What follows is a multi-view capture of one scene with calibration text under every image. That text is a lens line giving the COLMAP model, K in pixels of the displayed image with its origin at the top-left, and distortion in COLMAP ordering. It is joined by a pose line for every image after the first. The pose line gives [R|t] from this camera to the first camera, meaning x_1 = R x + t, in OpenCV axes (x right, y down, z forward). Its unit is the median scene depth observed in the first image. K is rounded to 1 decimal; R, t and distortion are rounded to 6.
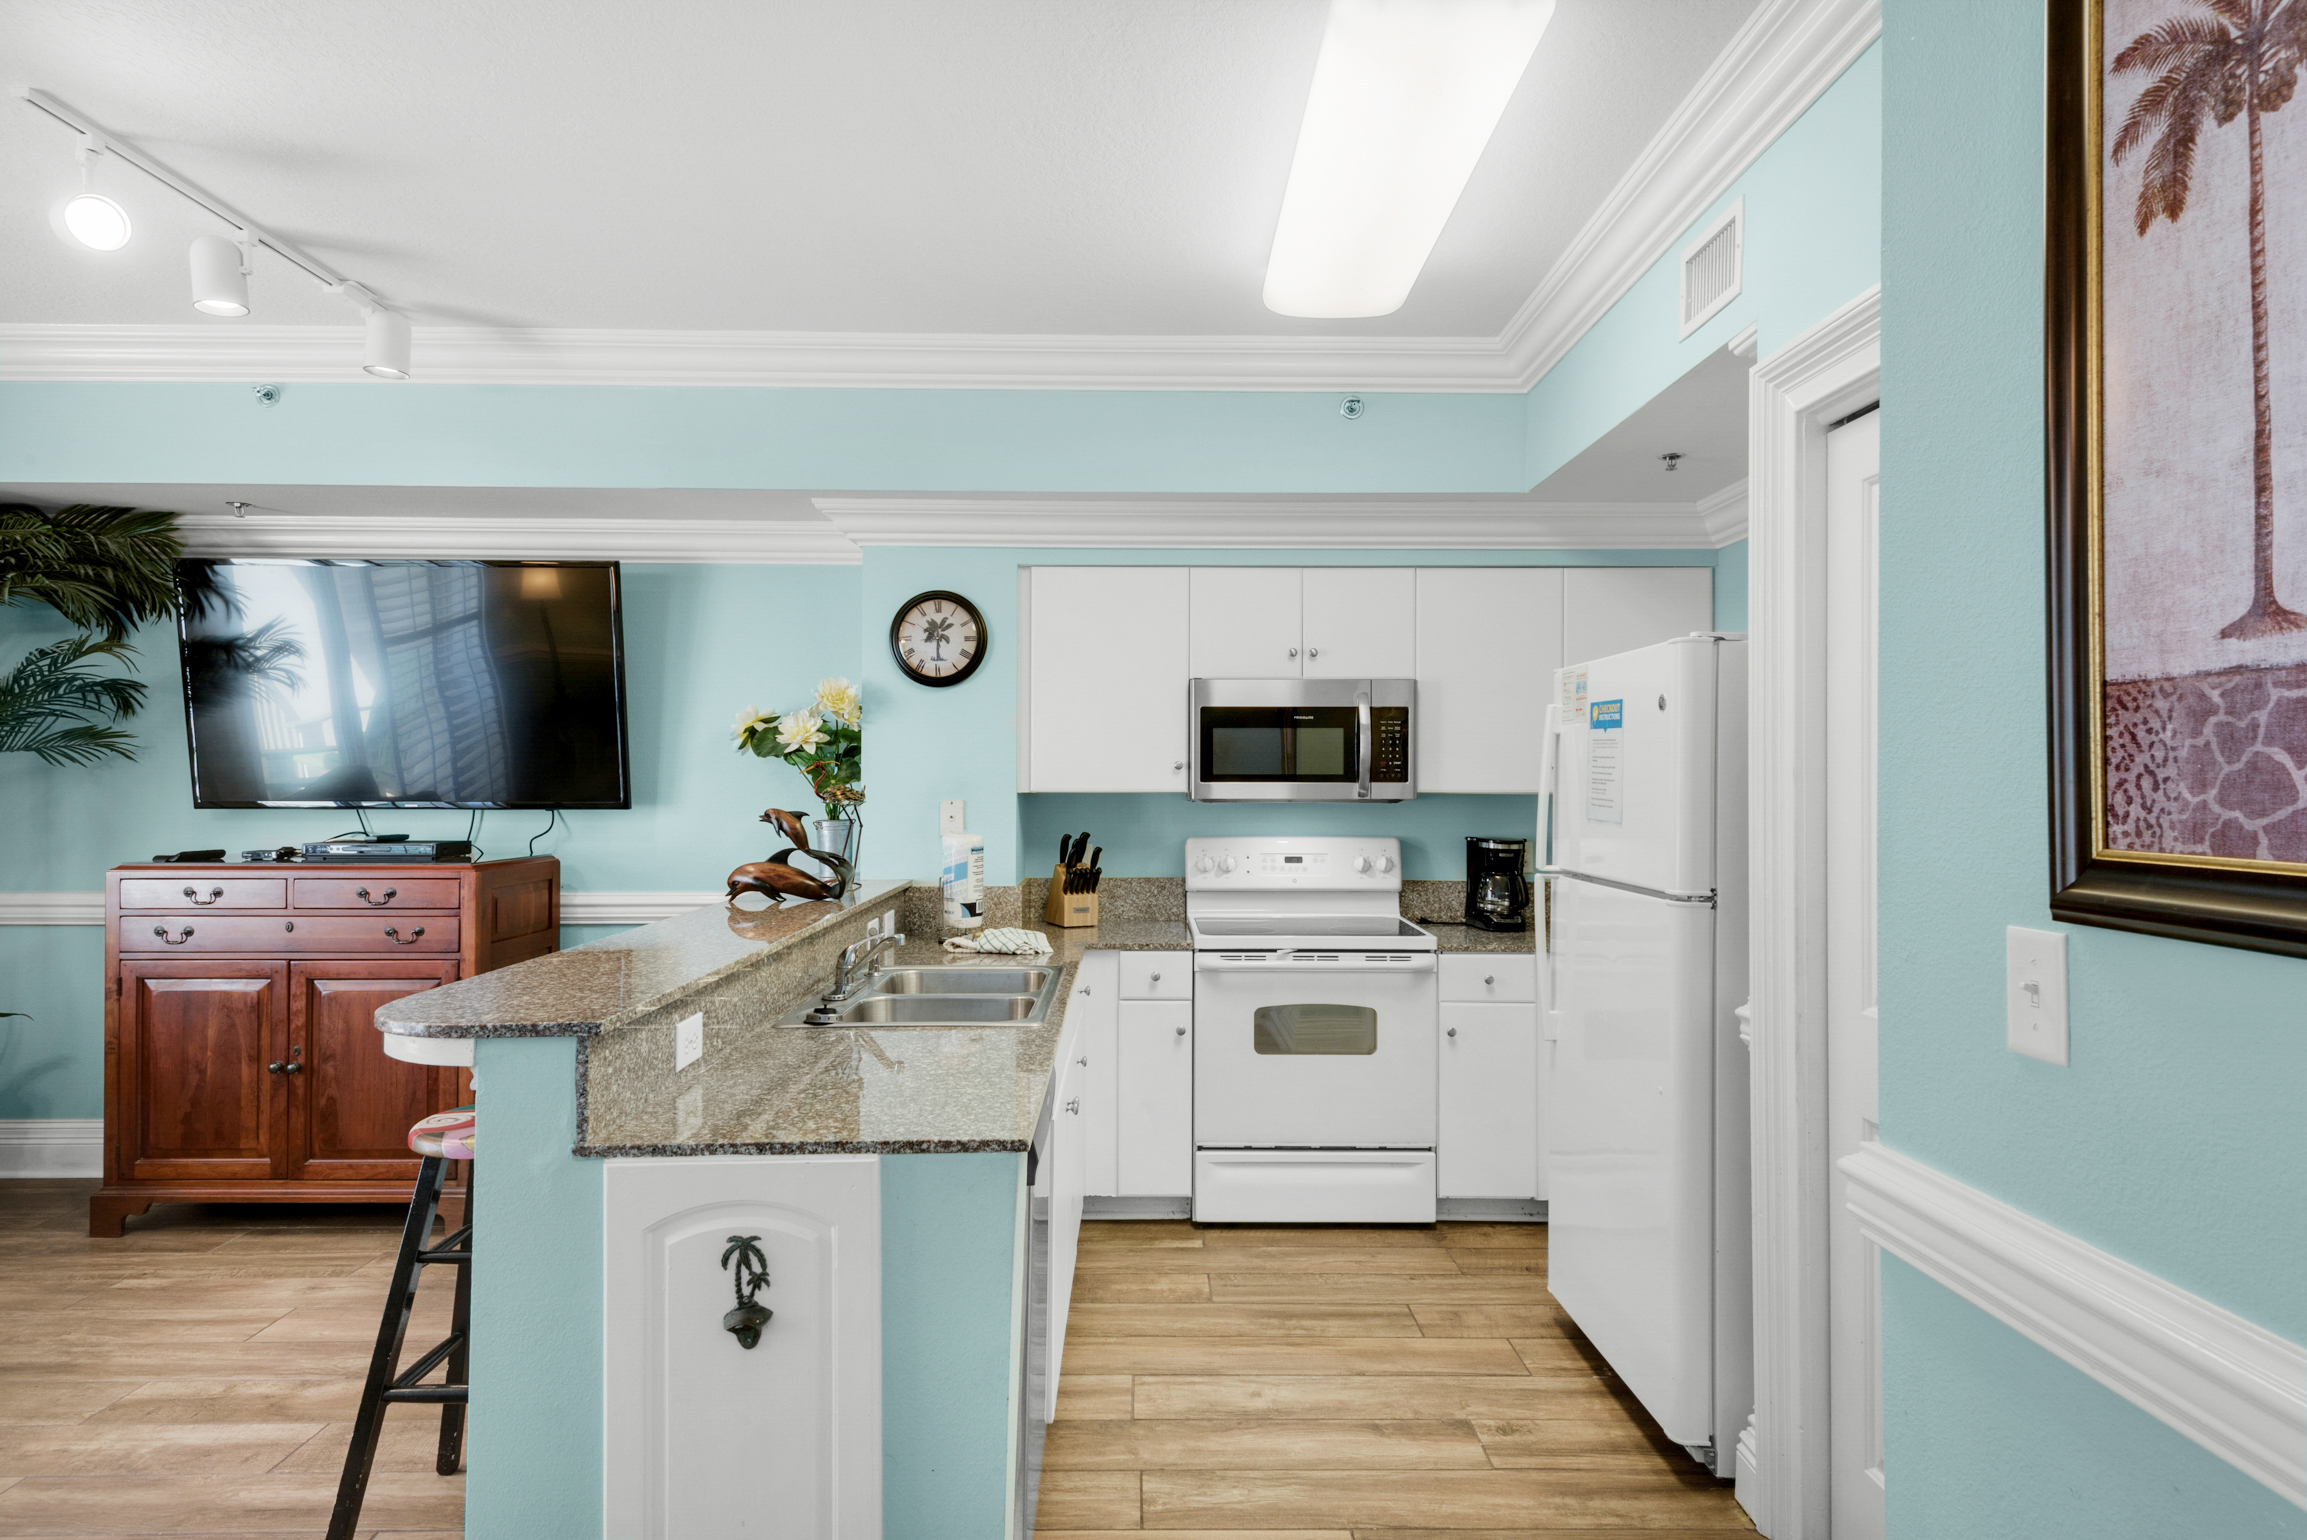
lens RADIAL K [[1285.5, 0, 1153.9], [0, 1285.5, 765.2], [0, 0, 1]] dist [0.049237, -0.026095]
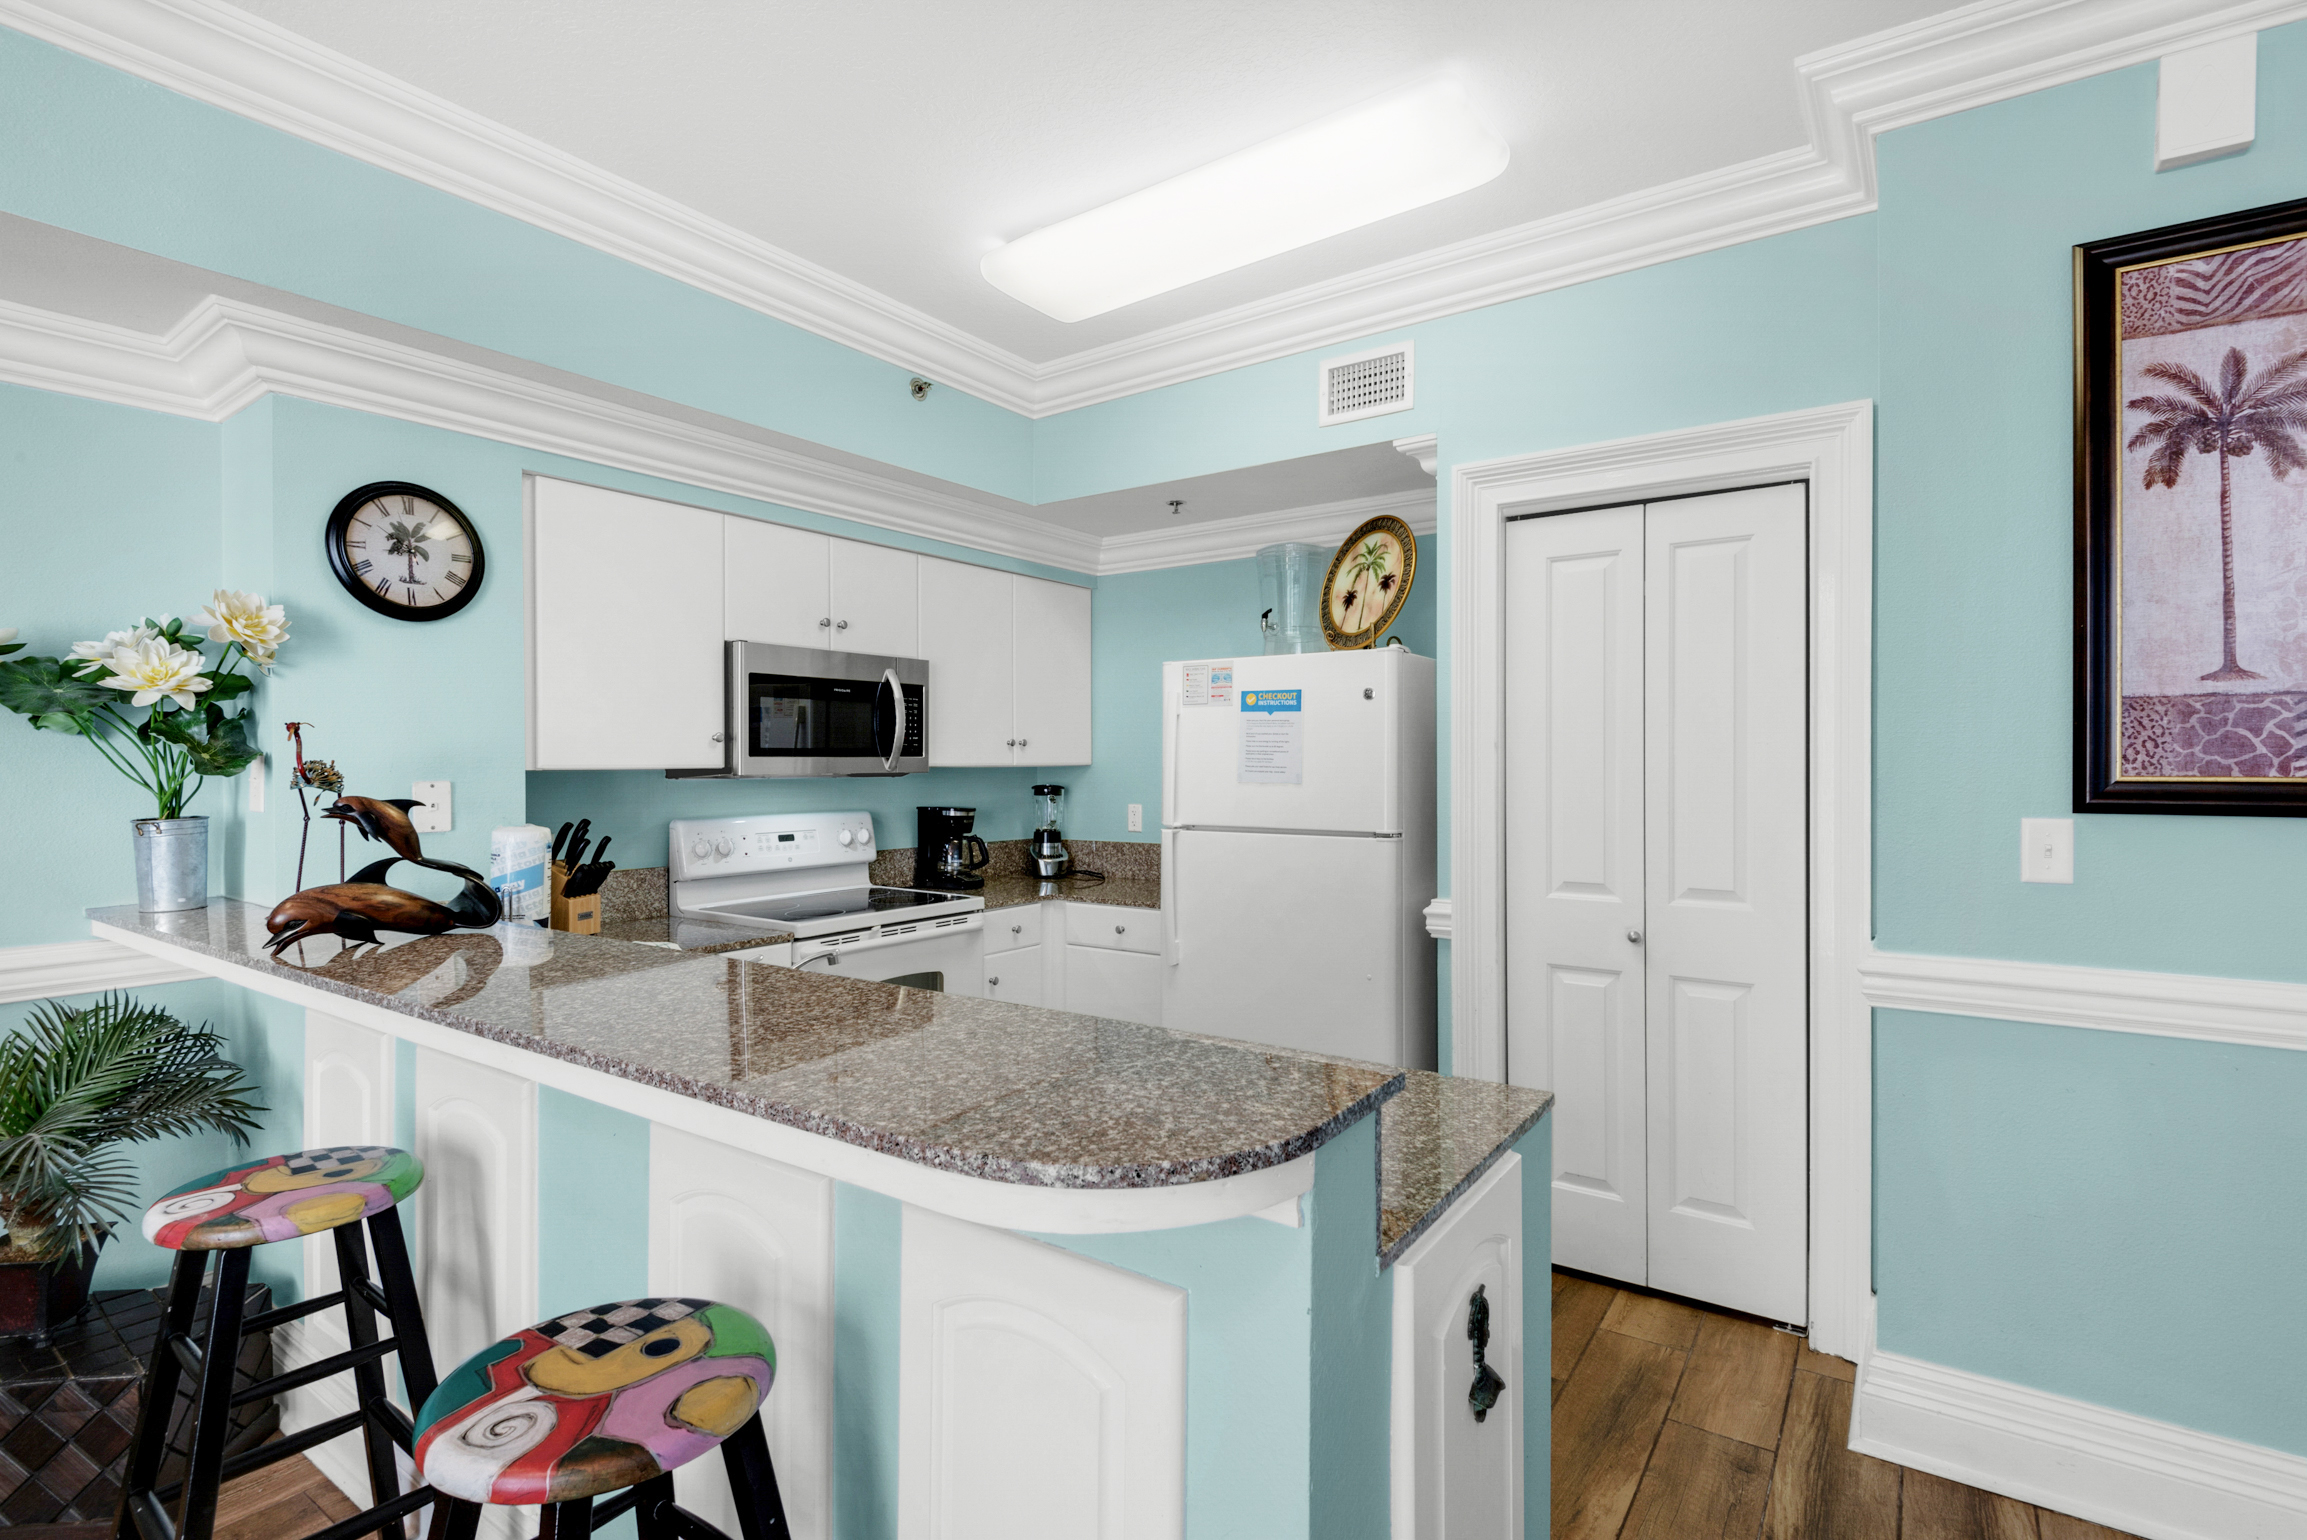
lens RADIAL K [[1096.5, 0, 1154.4], [0, 1096.5, 761.4], [0, 0, 1]] dist [0.032371, -0.022570]
pose [[0.582625, -0.003922, 0.812731, -0.459666], [-0.005170, 0.999950, 0.008532, 0.009414], [-0.812724, -0.009173, 0.582576, 0.346672]]
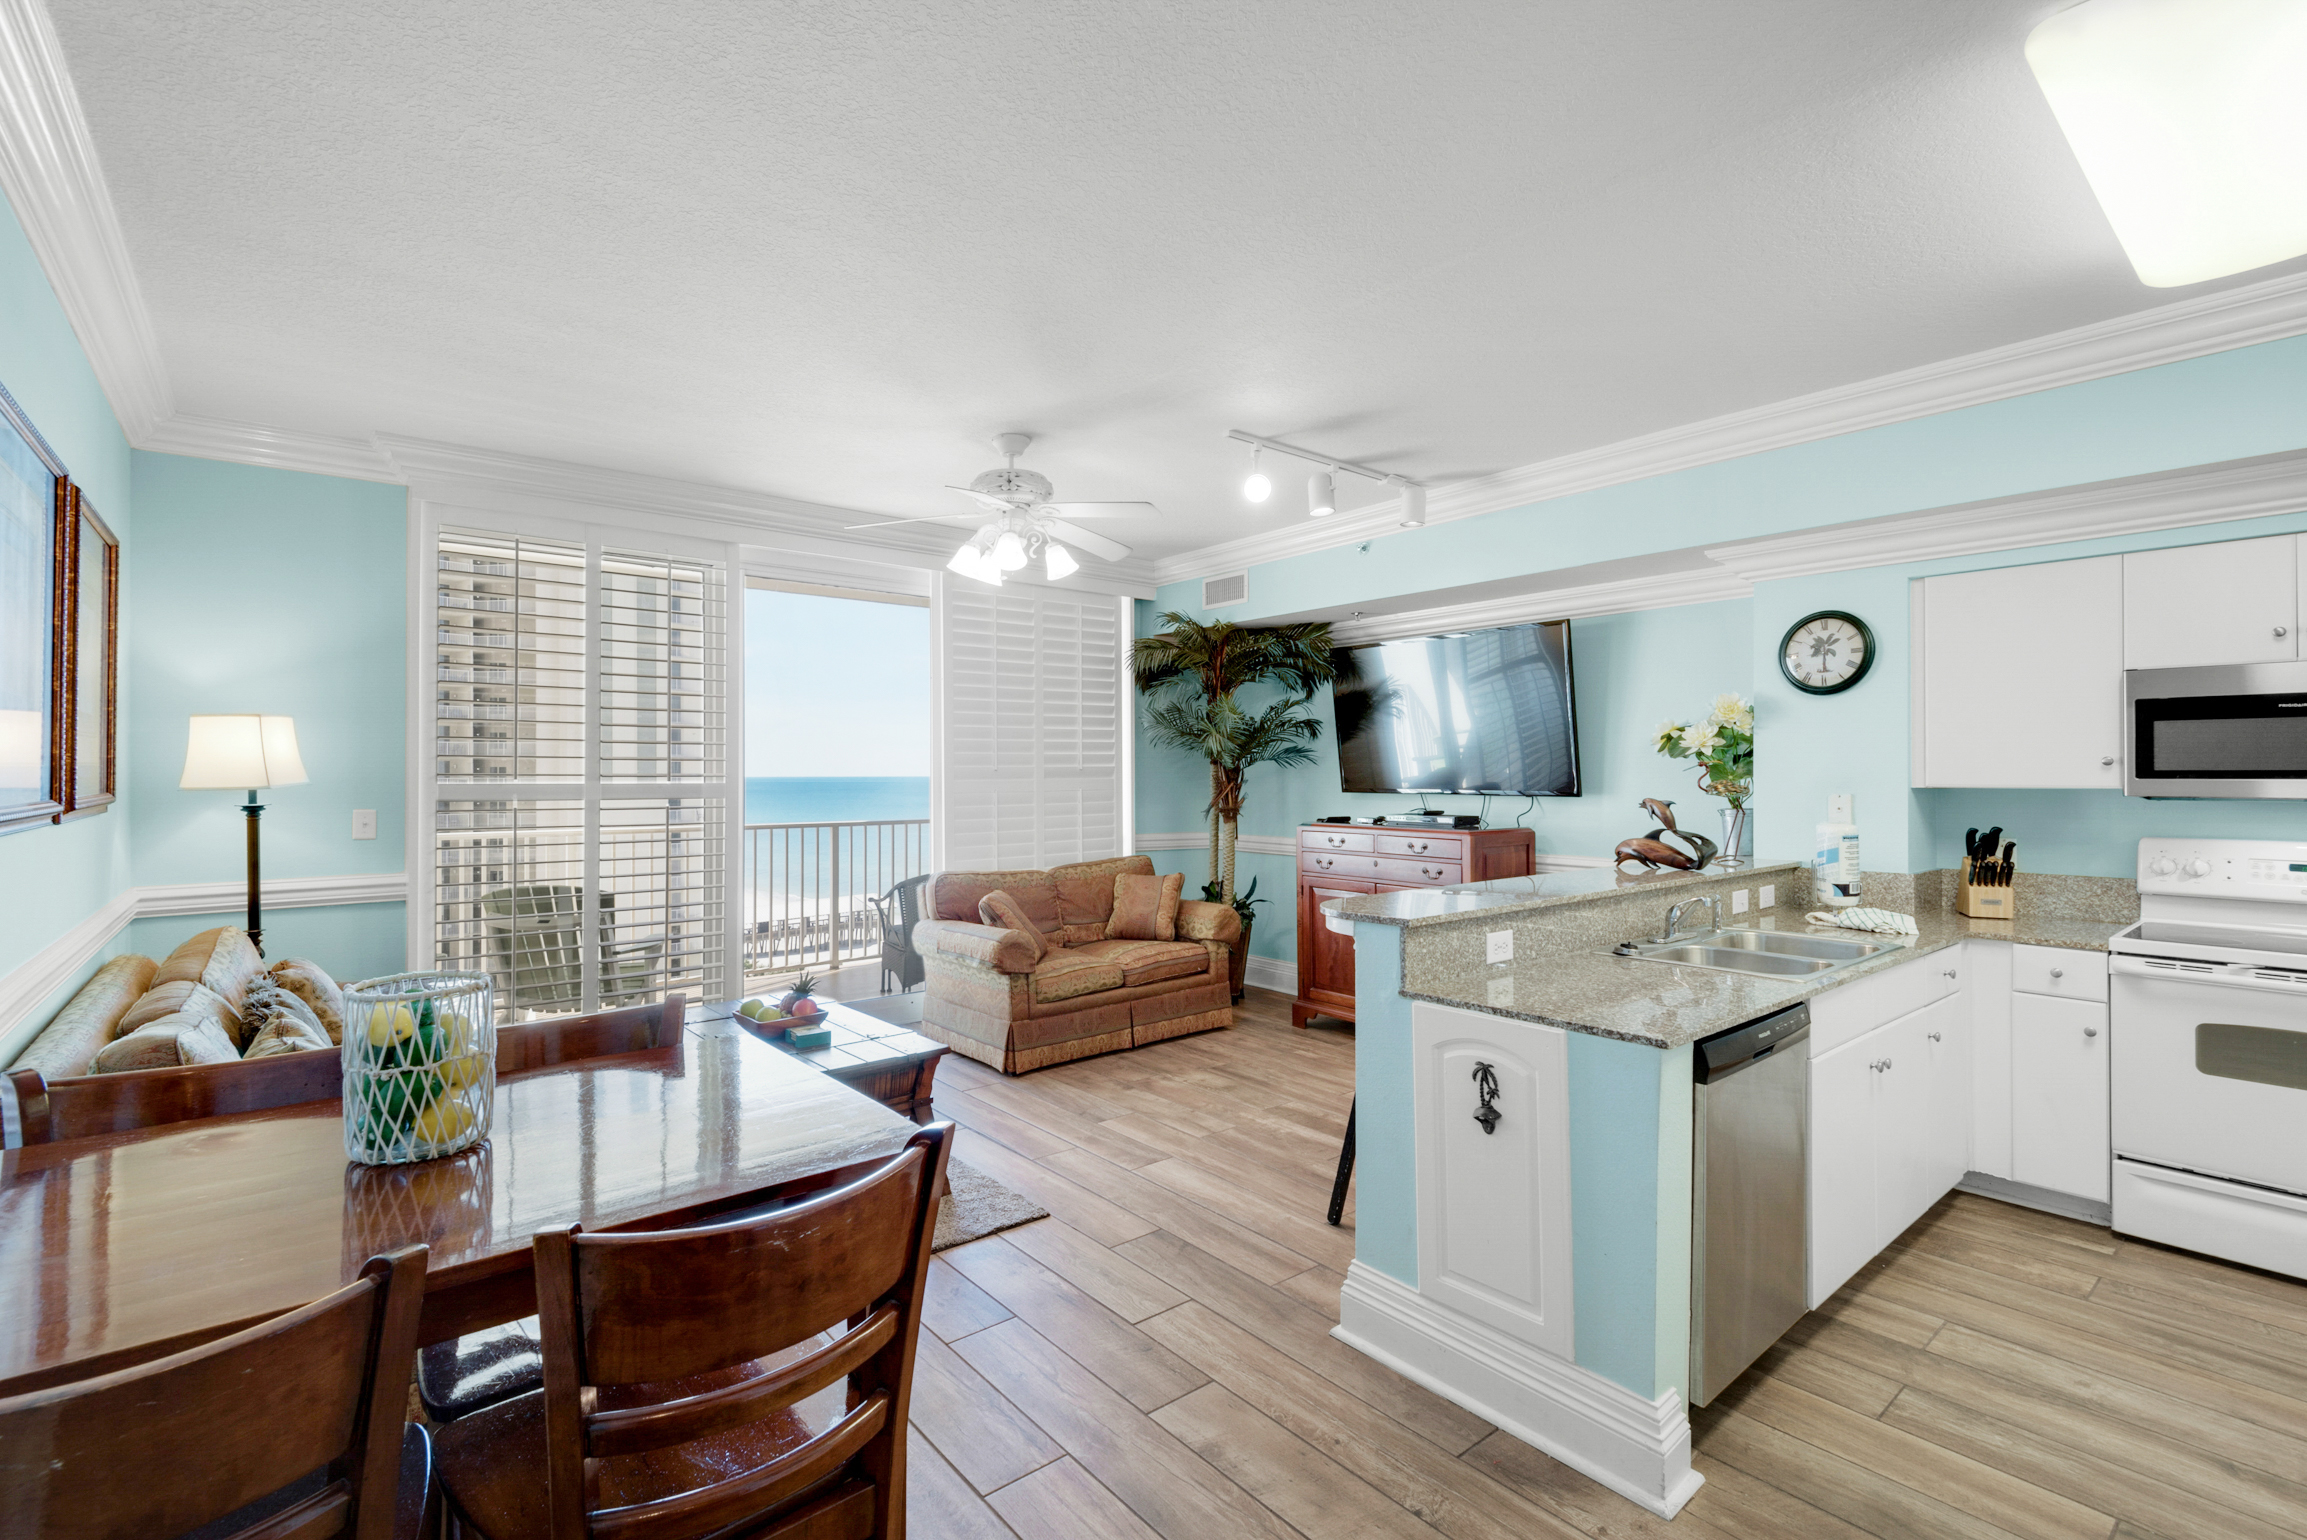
lens RADIAL K [[1030.3, 0, 1153.5], [0, 1030.3, 770.0], [0, 0, 1]] dist [0.012489, -0.000647]
pose [[0.629417, -0.004398, -0.777055, 0.188511], [0.010189, 0.999945, 0.002593, -0.002601], [0.777001, -0.009550, 0.629427, -0.051376]]
